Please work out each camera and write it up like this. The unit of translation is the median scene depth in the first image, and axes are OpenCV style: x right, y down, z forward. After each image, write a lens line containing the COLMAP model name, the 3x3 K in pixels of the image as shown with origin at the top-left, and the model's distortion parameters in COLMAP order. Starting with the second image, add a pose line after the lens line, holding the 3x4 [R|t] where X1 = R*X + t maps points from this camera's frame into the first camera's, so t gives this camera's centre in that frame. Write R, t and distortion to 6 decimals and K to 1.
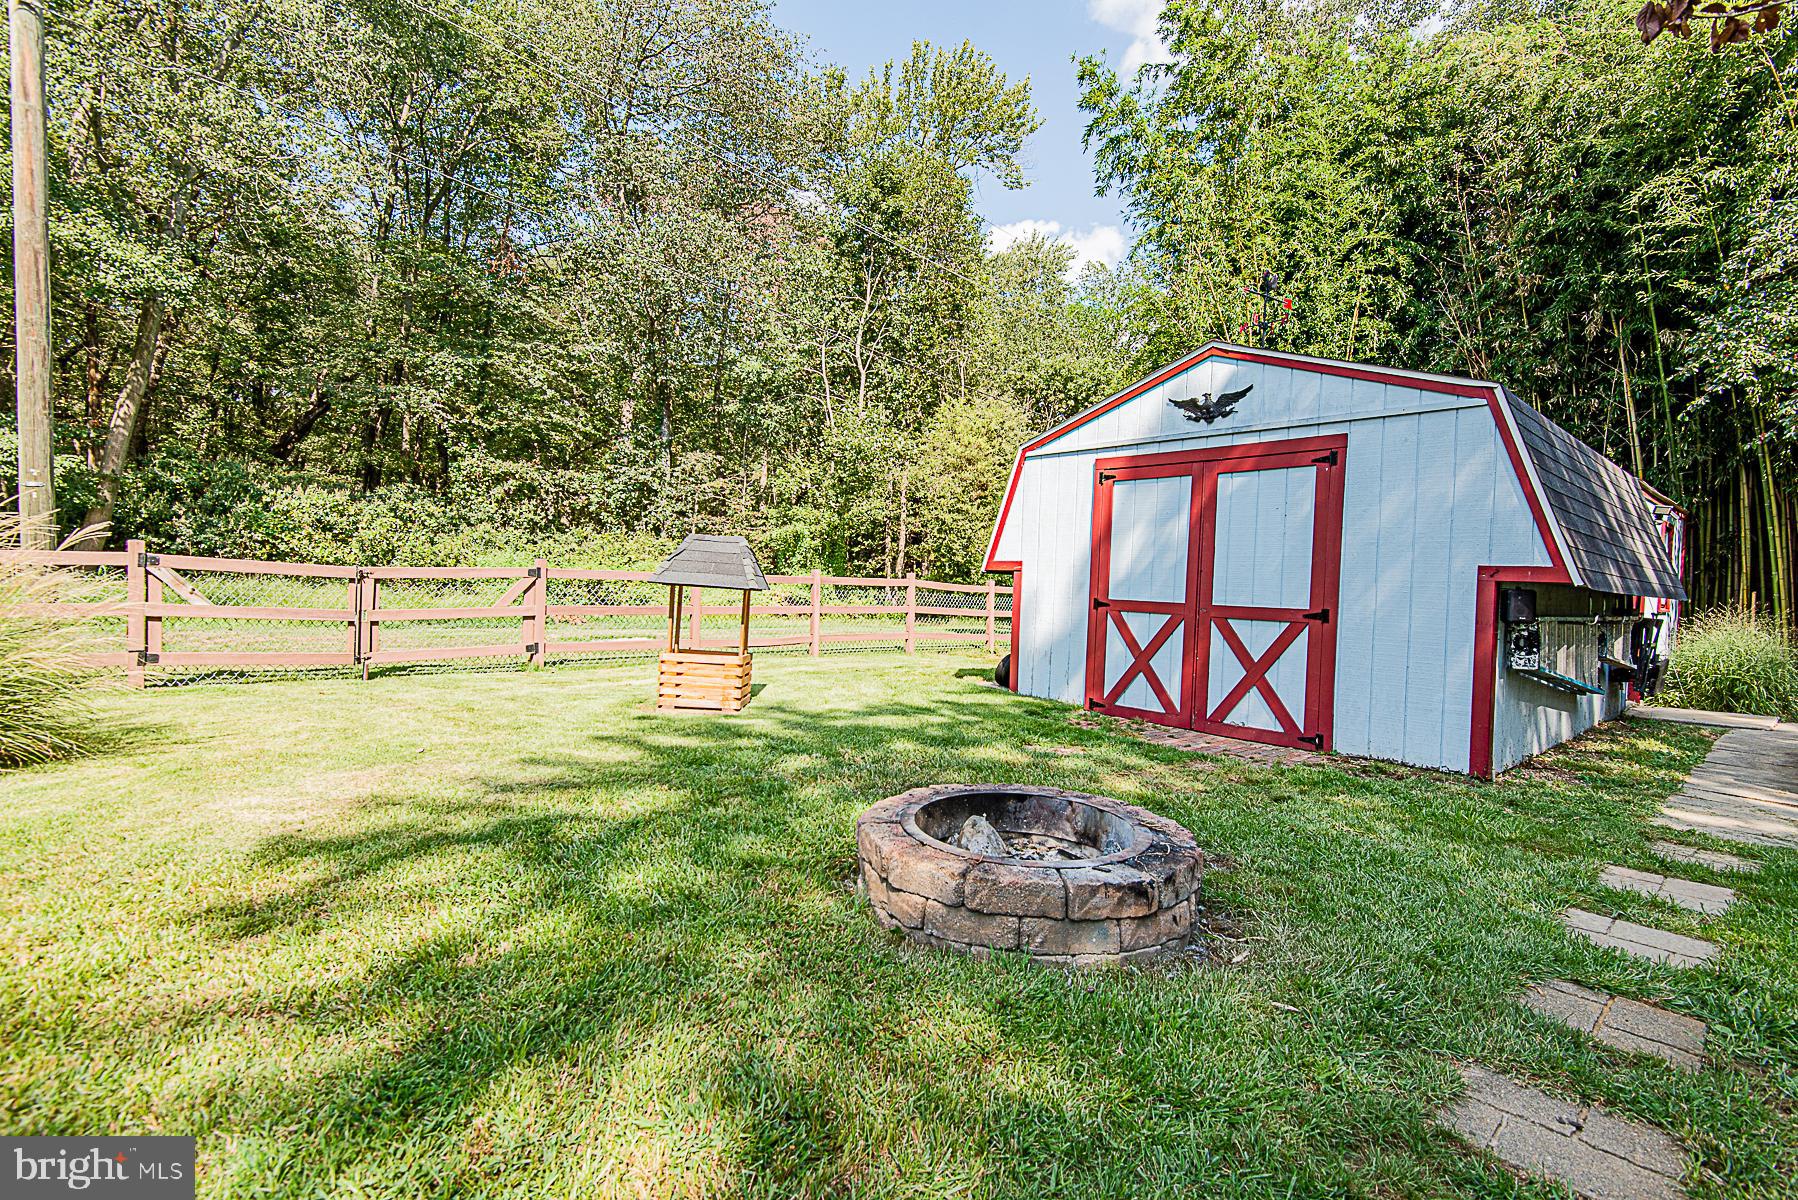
lens RADIAL K [[801.8, 0, 890.4], [0, 801.8, 591.3], [0, 0, 1]] dist [0.034024, -0.022873]
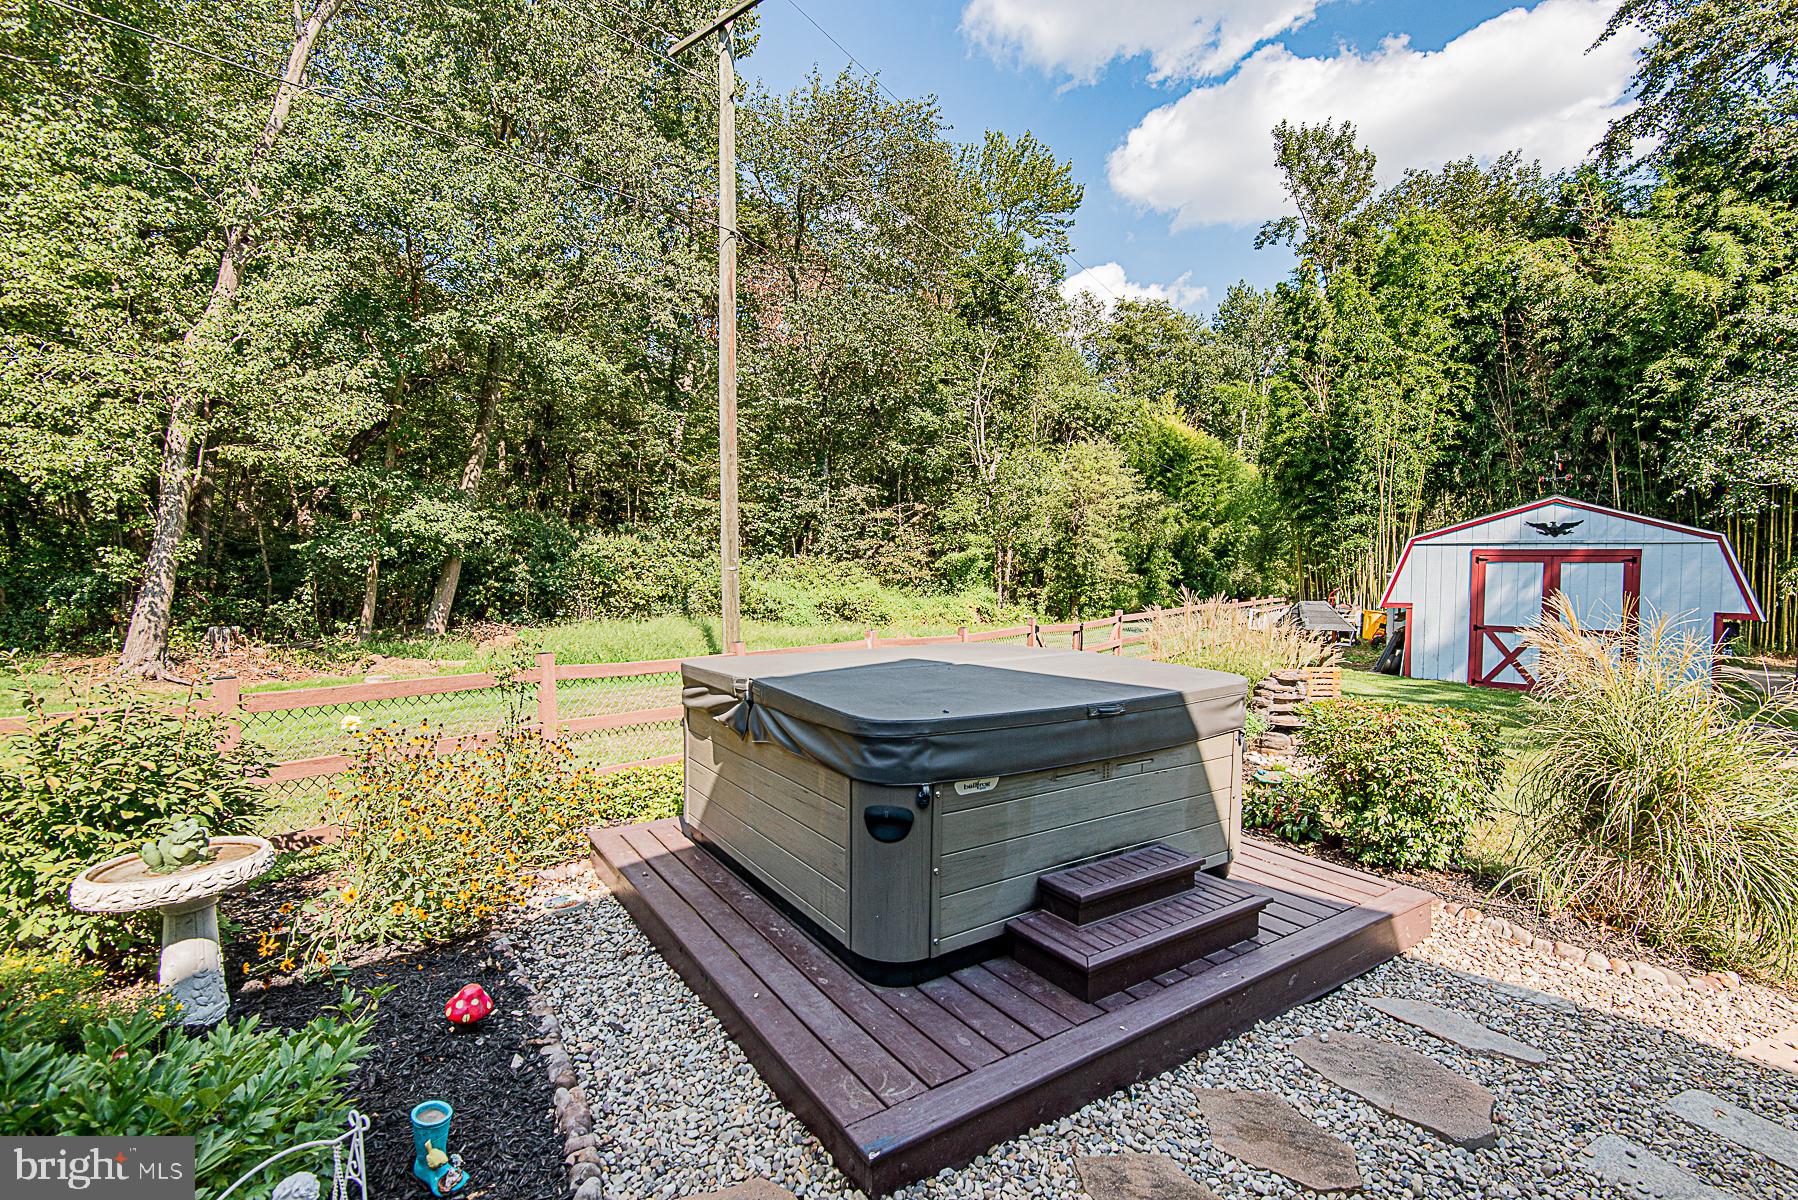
lens RADIAL K [[811.5, 0, 902.8], [0, 811.5, 596.5], [0, 0, 1]] dist [0.029037, -0.014335]
pose [[0.977602, -0.041051, 0.206418, -1.450093], [0.034973, 0.998843, 0.033009, -0.167963], [-0.207534, -0.025051, 0.977907, -0.586119]]
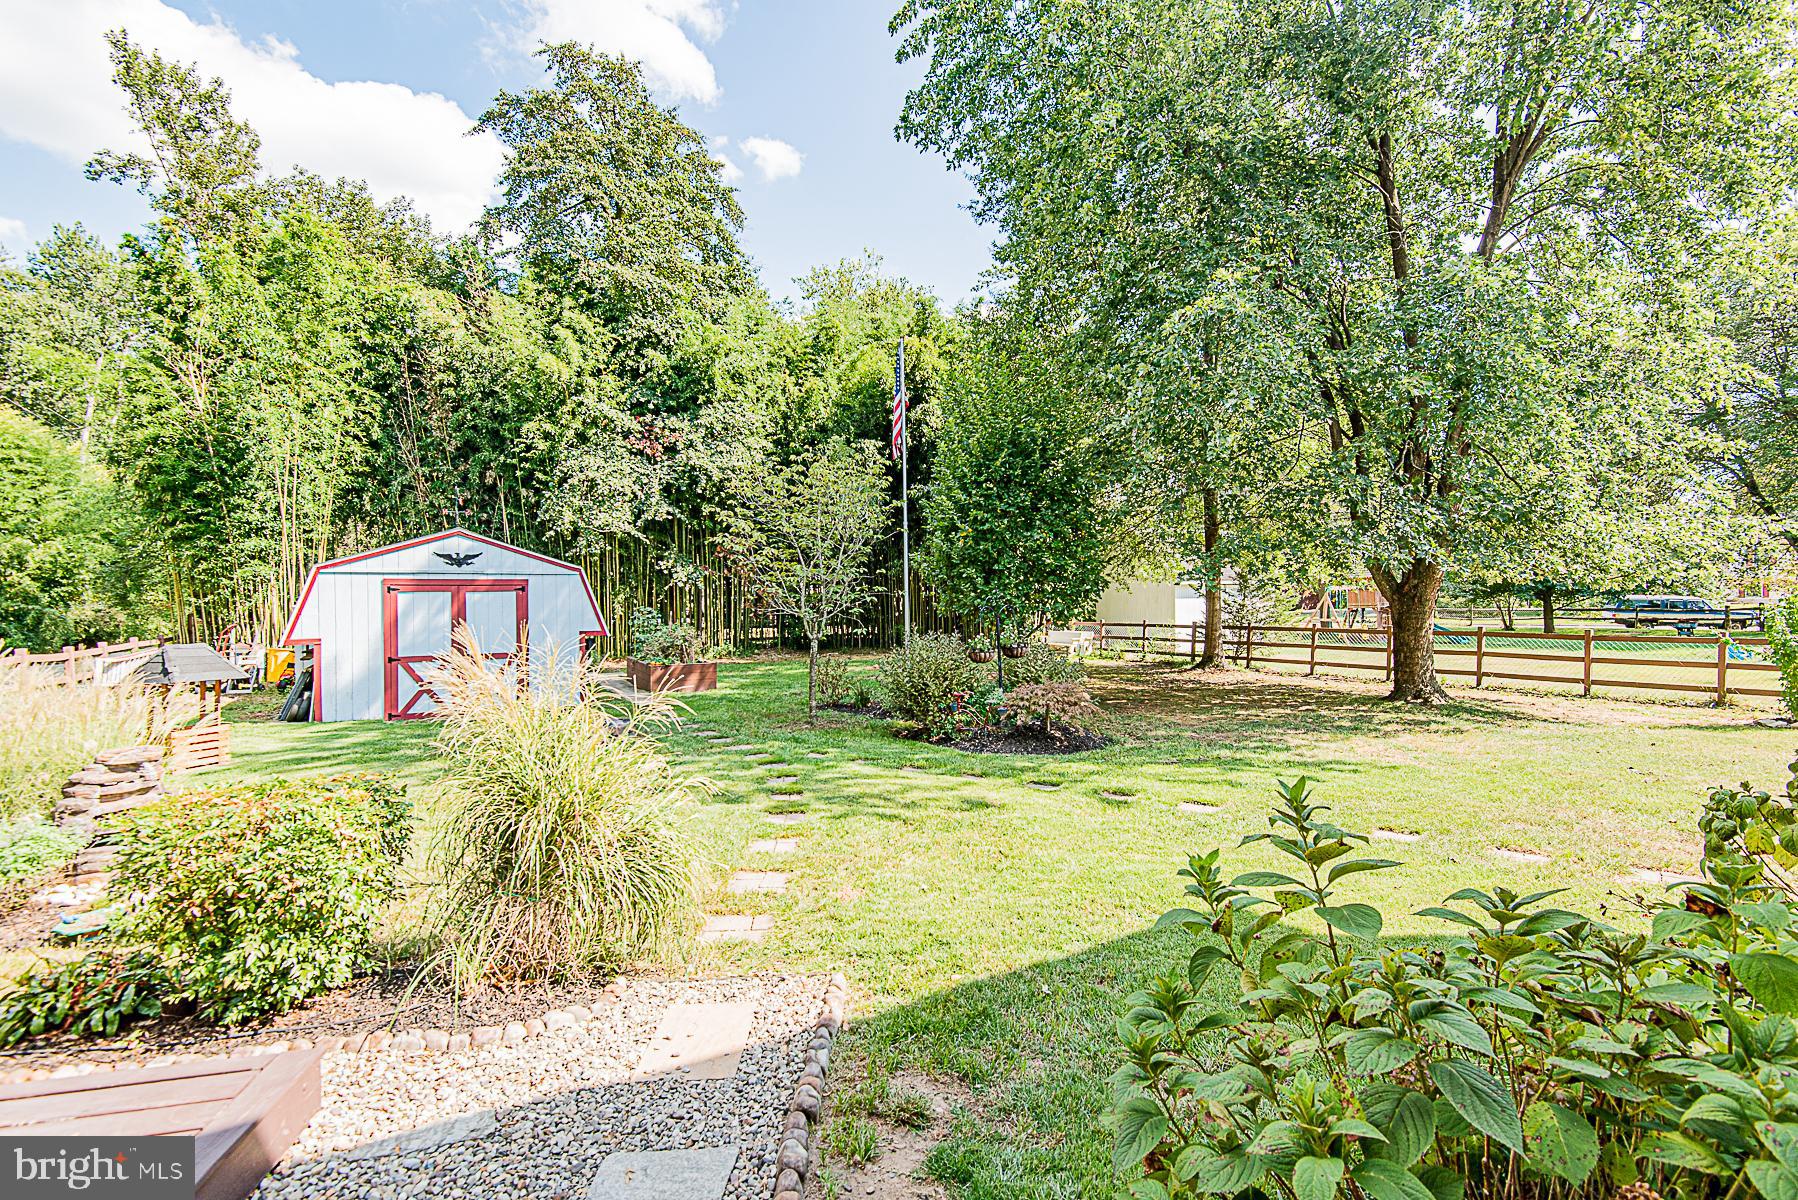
lens RADIAL K [[811.5, 0, 902.8], [0, 811.5, 596.5], [0, 0, 1]] dist [0.029037, -0.014335]
pose [[0.195225, -0.045161, 0.979718, -1.320905], [0.031741, 0.998707, 0.039712, -0.164375], [-0.980245, 0.023344, 0.196406, -0.484546]]
